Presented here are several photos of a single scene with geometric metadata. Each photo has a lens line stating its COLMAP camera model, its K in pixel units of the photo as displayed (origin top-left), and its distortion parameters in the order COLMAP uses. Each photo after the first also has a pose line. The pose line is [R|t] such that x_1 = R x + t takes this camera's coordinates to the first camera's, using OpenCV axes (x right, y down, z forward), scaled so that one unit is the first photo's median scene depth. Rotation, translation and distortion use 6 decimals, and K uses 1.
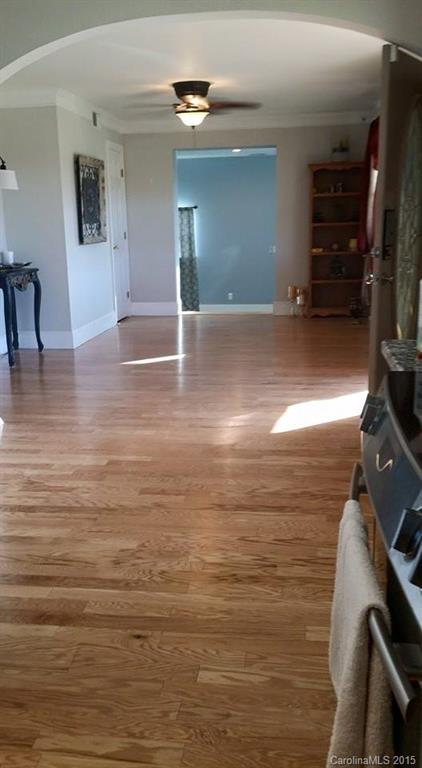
lens RADIAL K [[684.0, 0, 211.0], [0, 684.0, 384.0], [0, 0, 1]] dist [0.079814, -0.004707]
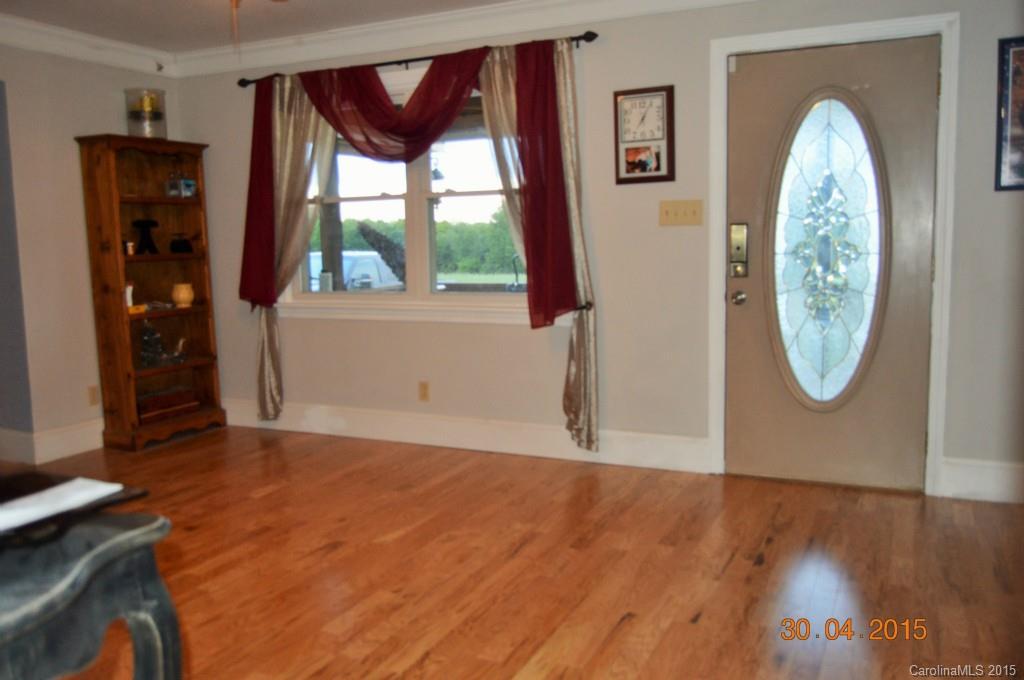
lens RADIAL K [[837.2, 0, 512.0], [0, 837.2, 340.0], [0, 0, 1]] dist [-0.007308, -0.002893]
pose [[0.311240, -0.092168, 0.945851, -0.329852], [0.231879, 0.972569, 0.018470, -0.127609], [-0.921608, 0.213574, 0.324074, 0.593446]]
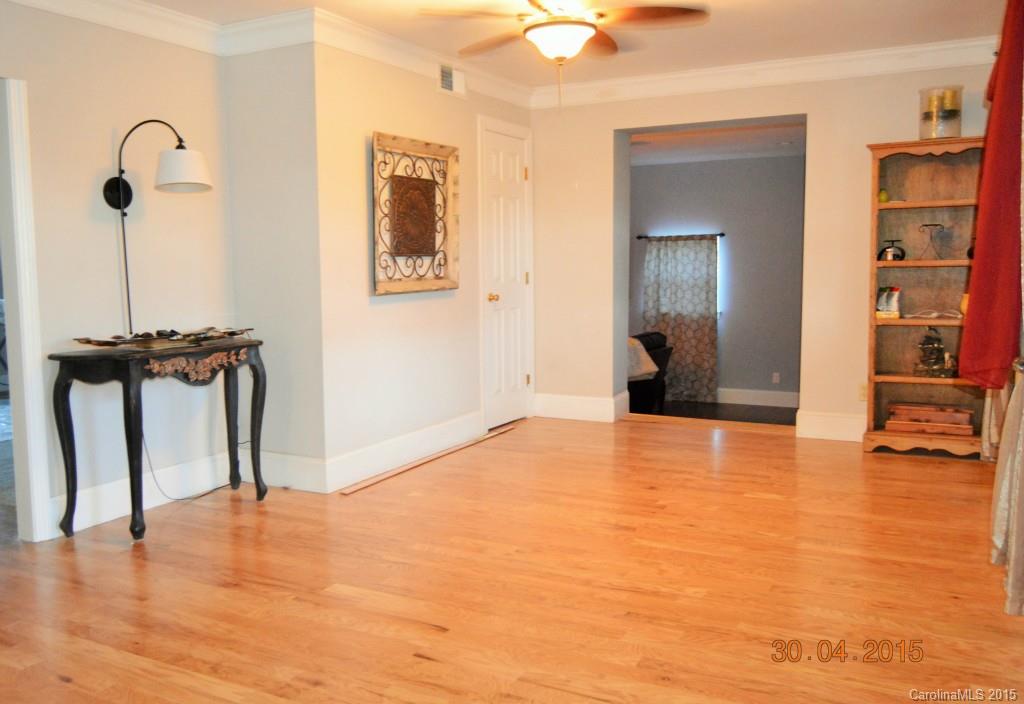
lens RADIAL K [[866.6, 0, 512.0], [0, 866.6, 352.0], [0, 0, 1]] dist [0.009514, -0.001807]
pose [[0.938556, 0.046822, -0.341936, 0.120362], [-0.088616, 0.990232, -0.107643, -0.081359], [0.333556, 0.131330, 0.933538, 0.352557]]
